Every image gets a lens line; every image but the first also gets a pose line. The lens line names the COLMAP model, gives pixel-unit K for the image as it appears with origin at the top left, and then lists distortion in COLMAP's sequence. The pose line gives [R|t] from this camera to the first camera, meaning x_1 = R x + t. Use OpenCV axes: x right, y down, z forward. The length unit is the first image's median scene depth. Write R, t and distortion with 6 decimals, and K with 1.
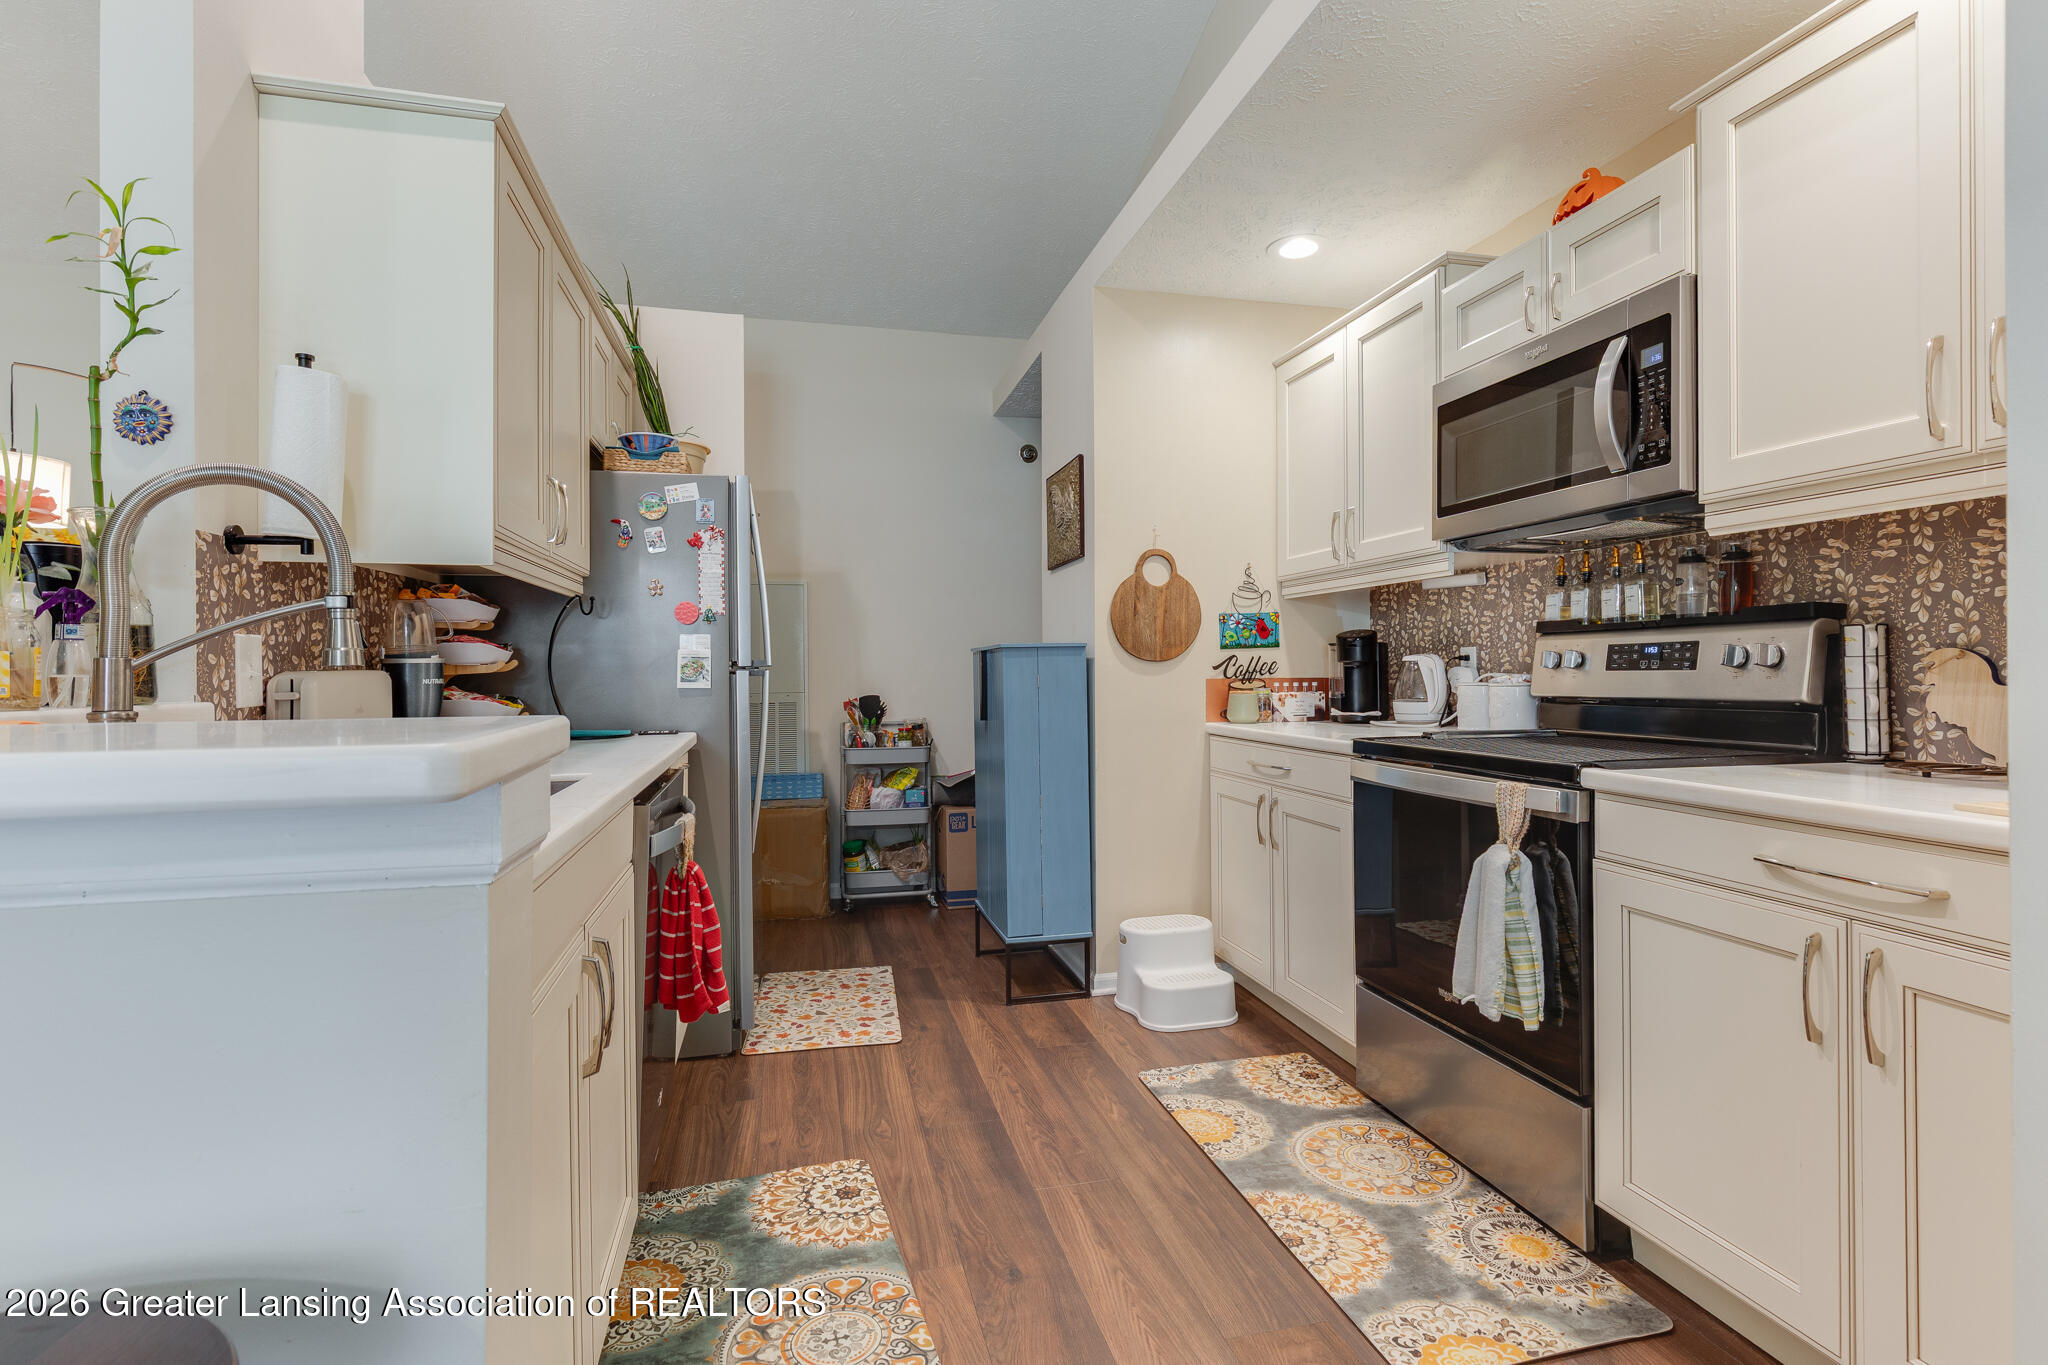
lens RADIAL K [[1041.8, 0, 1026.0], [0, 1041.8, 670.5], [0, 0, 1]] dist [-0.022204, -0.000117]
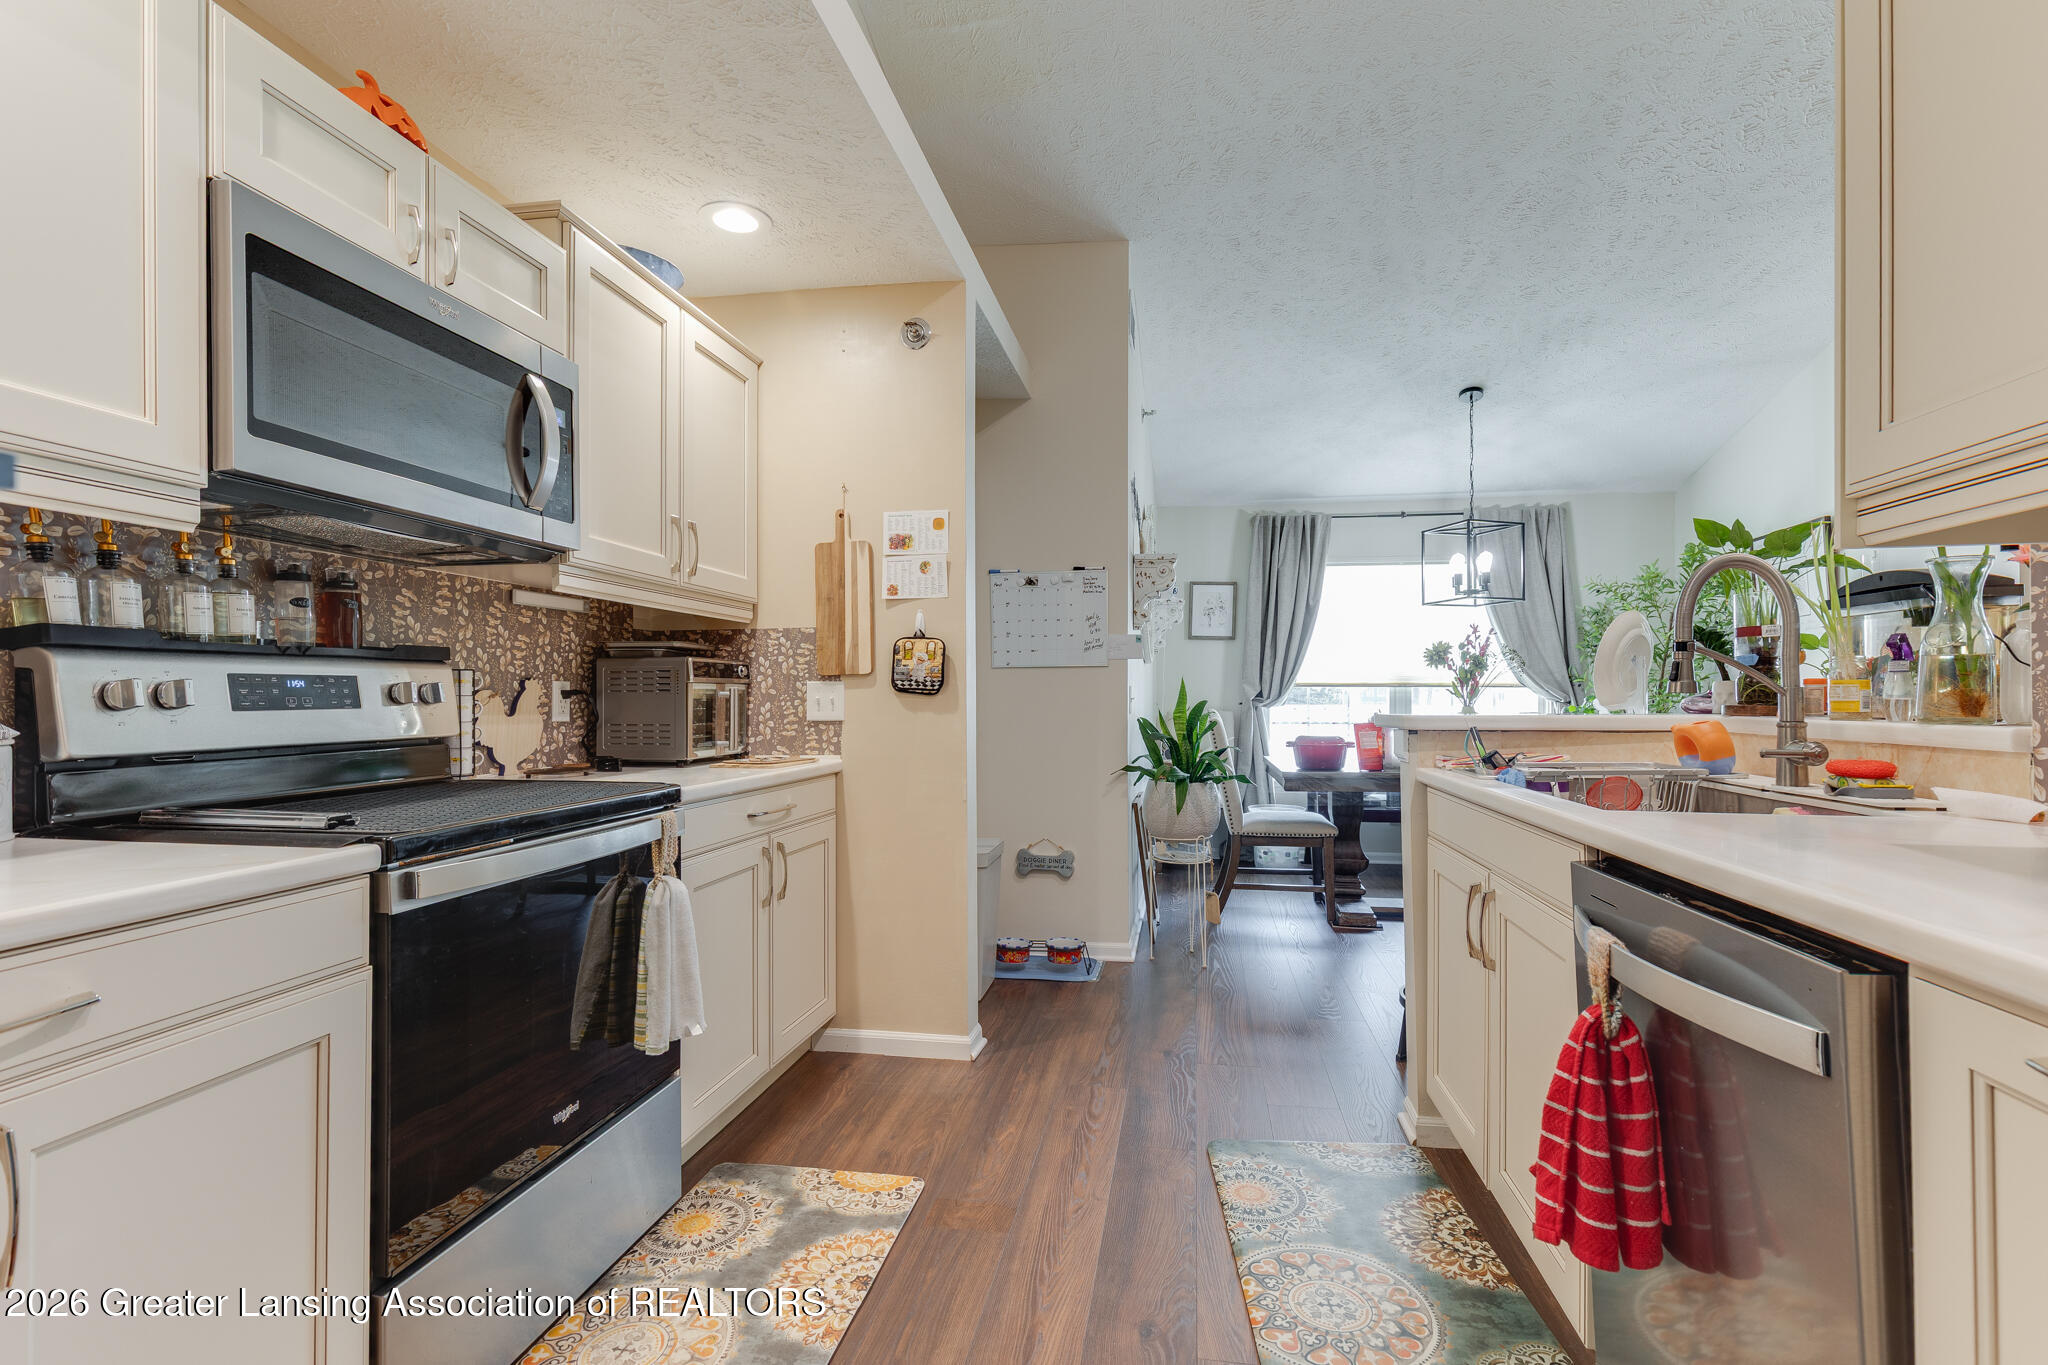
lens RADIAL K [[924.6, 0, 1043.6], [0, 924.6, 693.7], [0, 0, 1]] dist [-0.000953, -0.000115]
pose [[-0.924088, 0.007275, 0.382112, -0.233801], [0.006395, 0.999973, -0.003574, -0.007171], [-0.382127, -0.000859, -0.924109, 1.679138]]
